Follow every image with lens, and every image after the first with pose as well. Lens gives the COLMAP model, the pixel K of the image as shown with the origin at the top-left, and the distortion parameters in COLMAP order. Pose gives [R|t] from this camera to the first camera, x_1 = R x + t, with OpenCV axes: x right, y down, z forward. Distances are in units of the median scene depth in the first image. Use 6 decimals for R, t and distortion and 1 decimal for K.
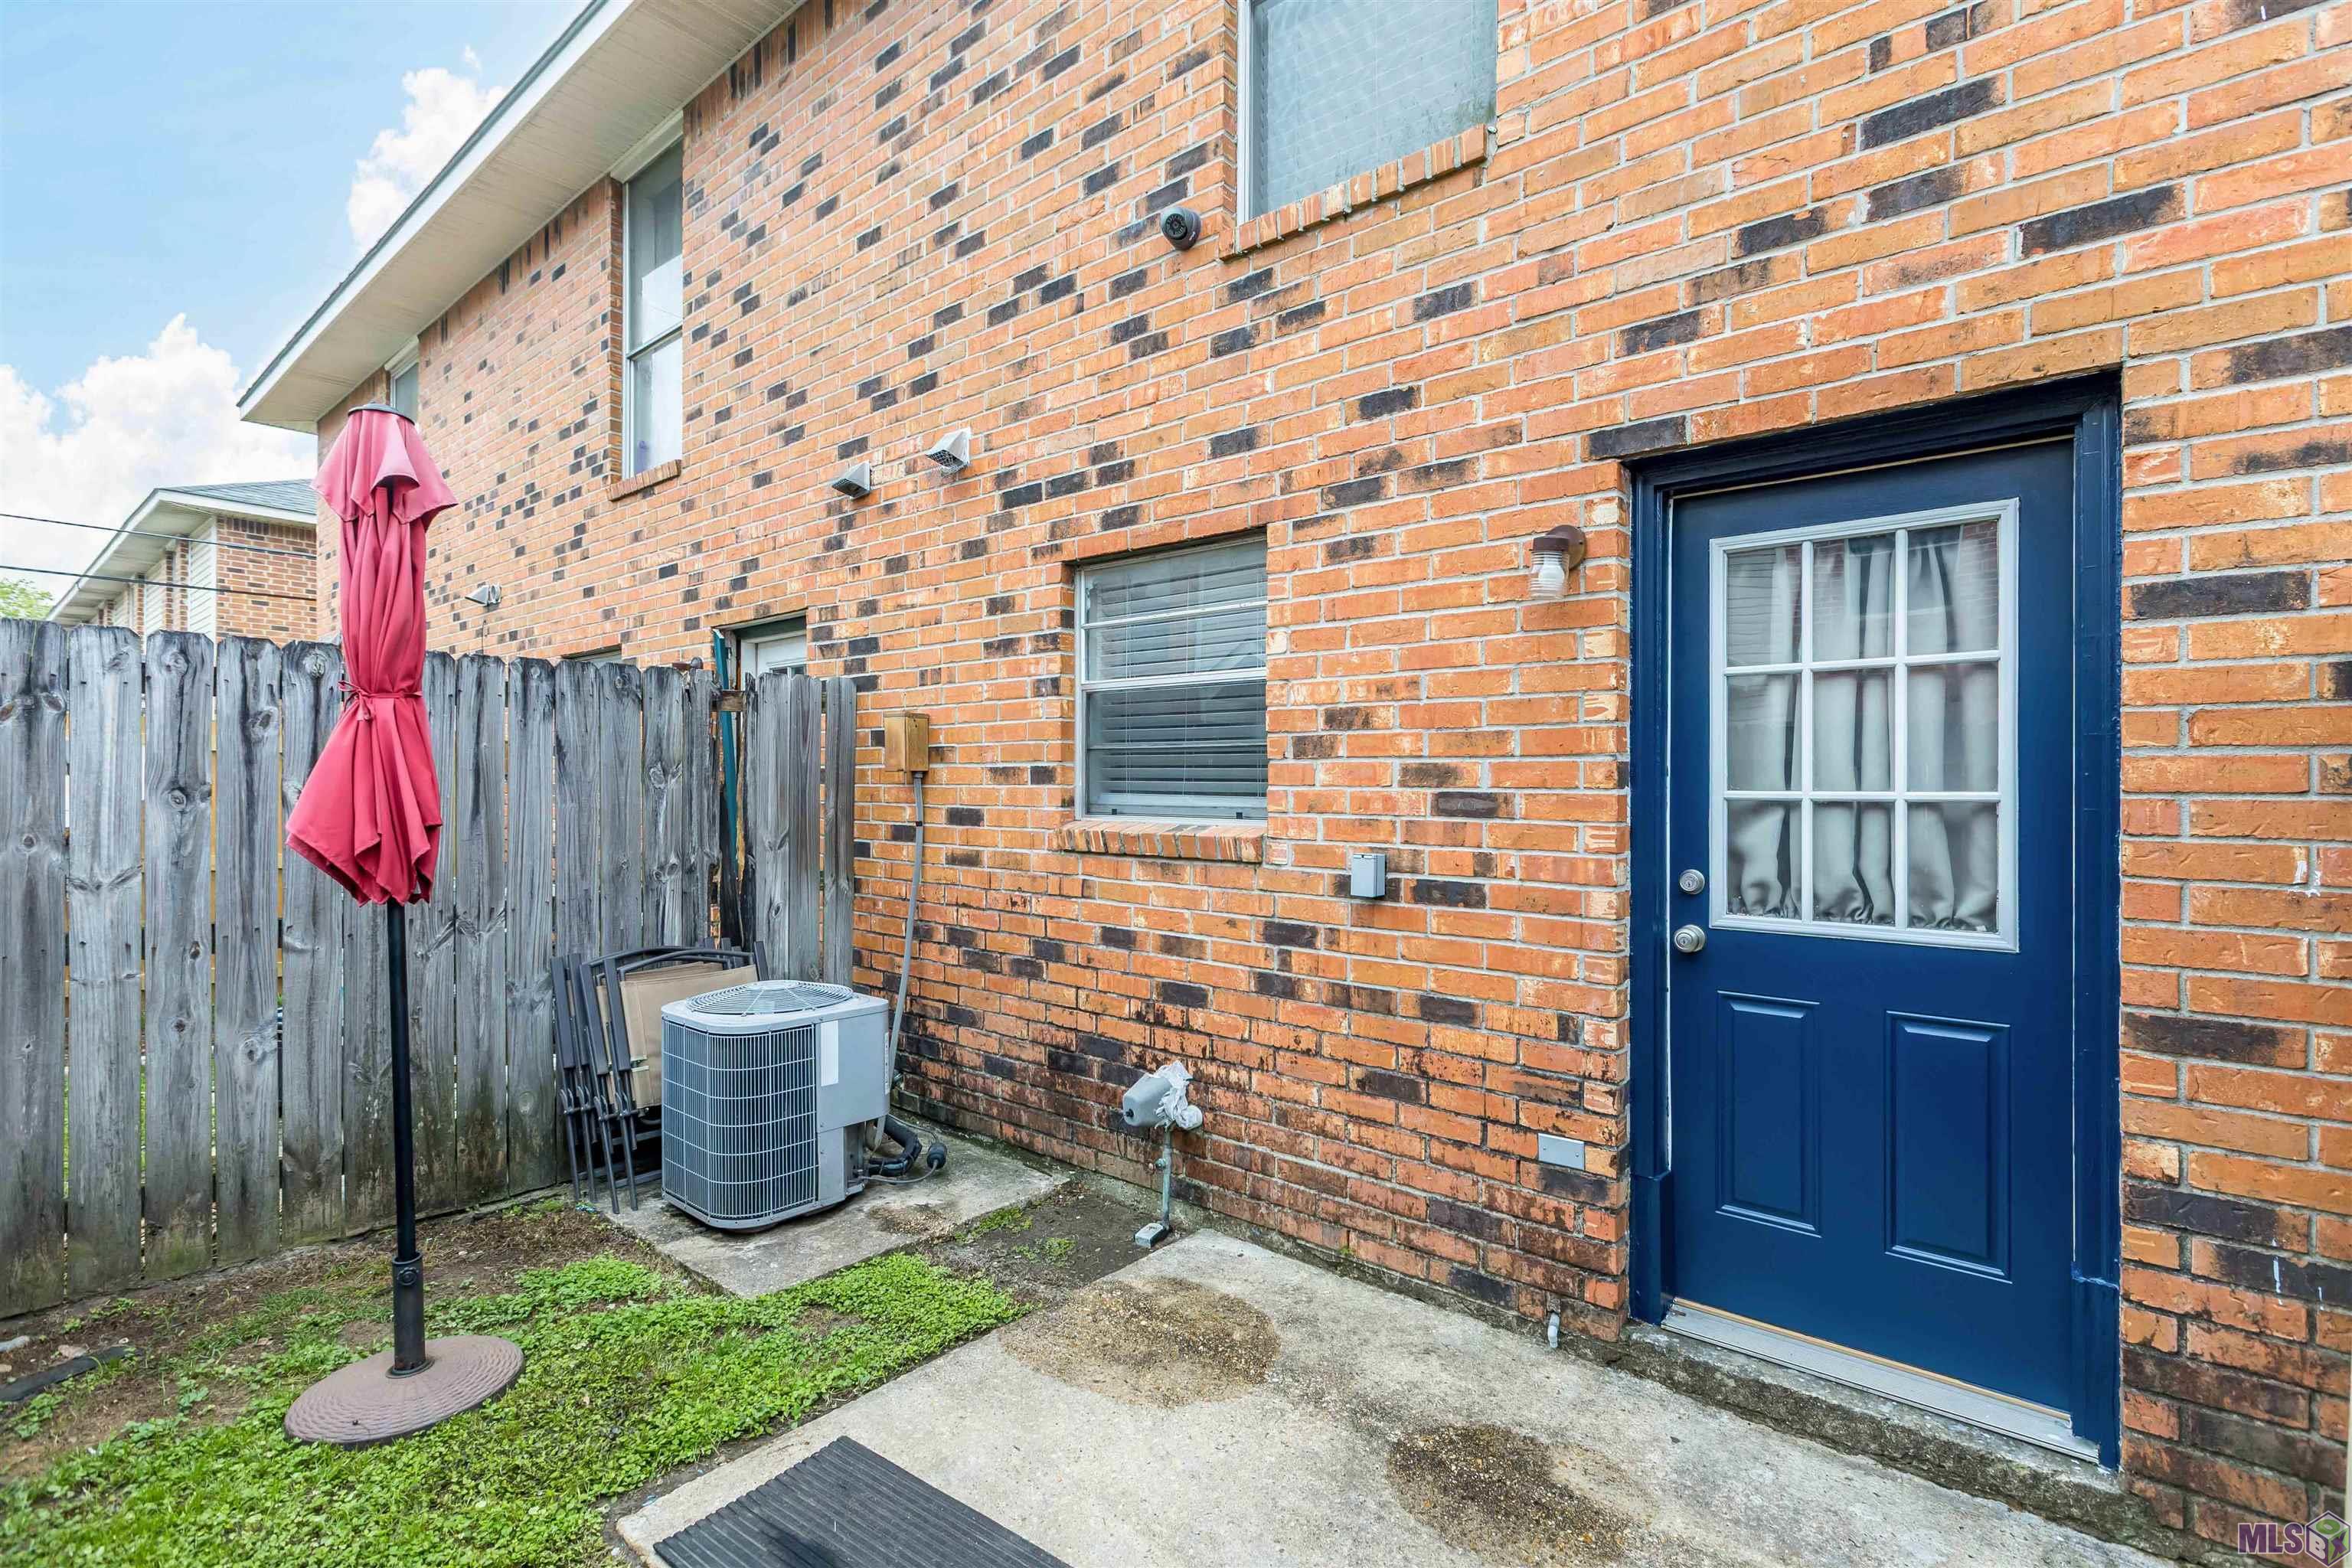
lens RADIAL K [[1059.8, 0, 1176.3], [0, 1059.8, 788.4], [0, 0, 1]] dist [0.000733, -0.001763]
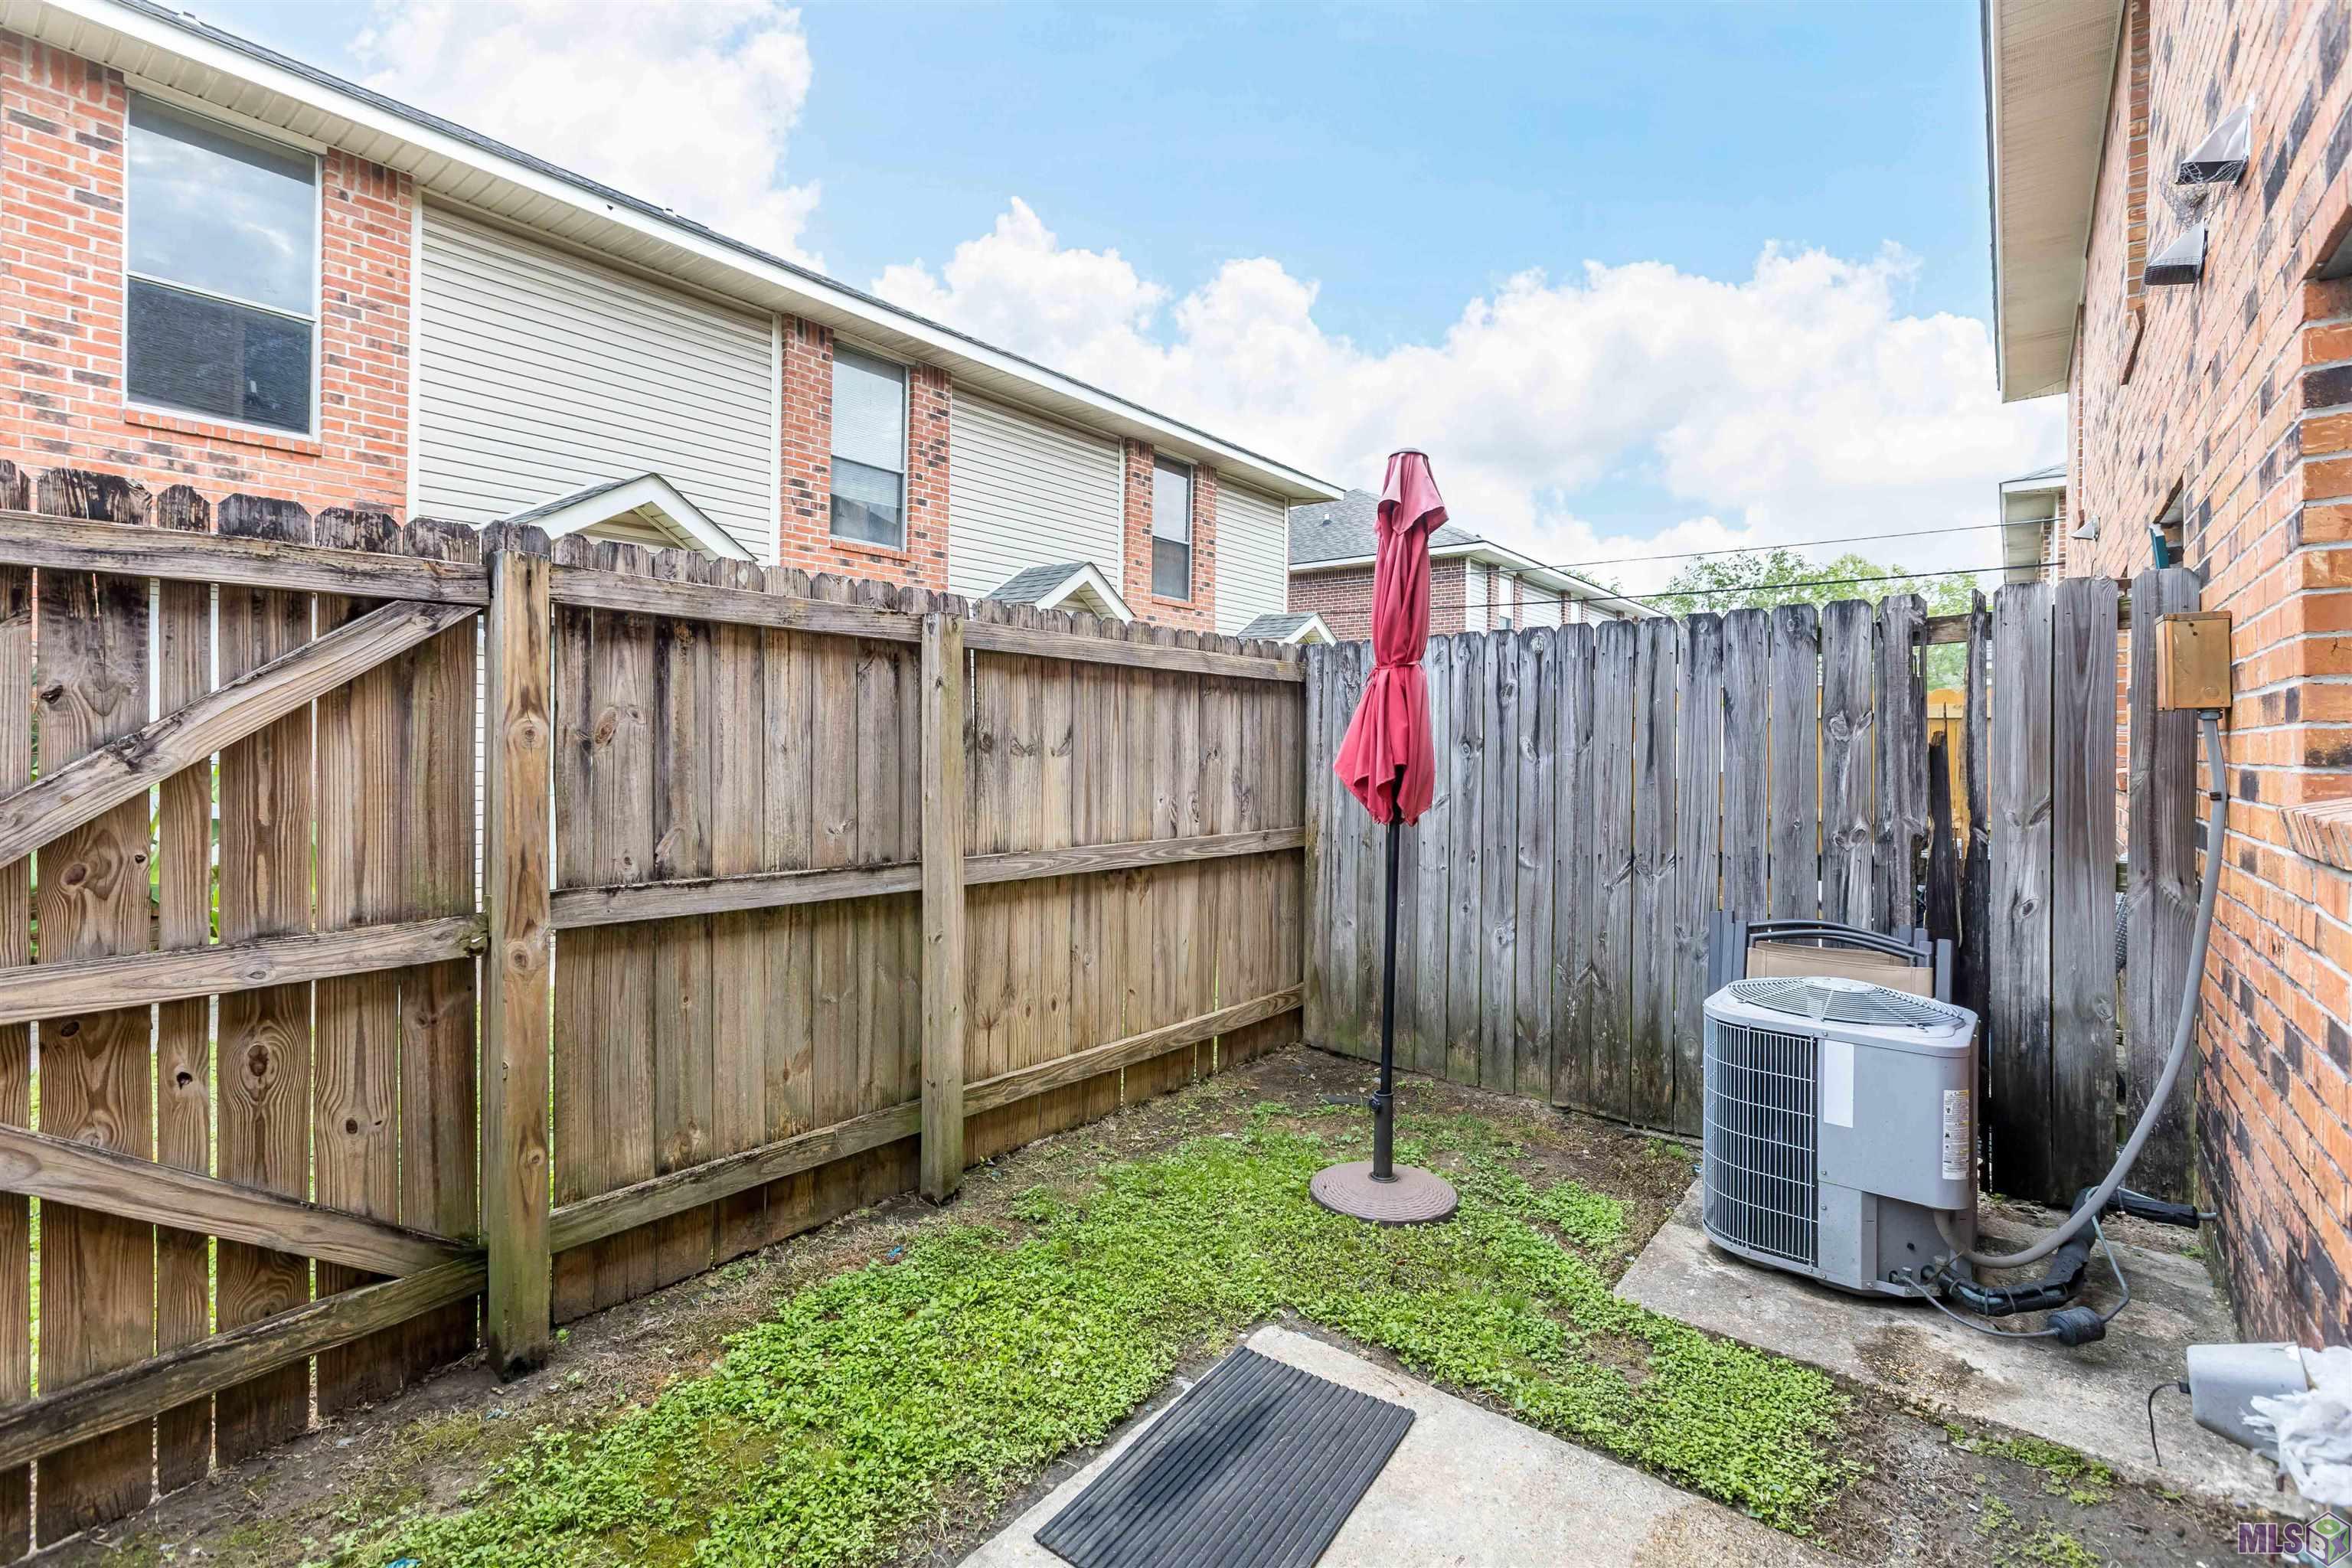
lens RADIAL K [[1059.8, 0, 1182.6], [0, 1059.8, 736.3], [0, 0, 1]] dist [0.000733, -0.001763]
pose [[0.033542, -0.014616, -0.999330, 0.404174], [-0.006256, 0.999870, -0.014834, 0.014006], [0.999418, 0.006749, 0.033446, 0.480968]]
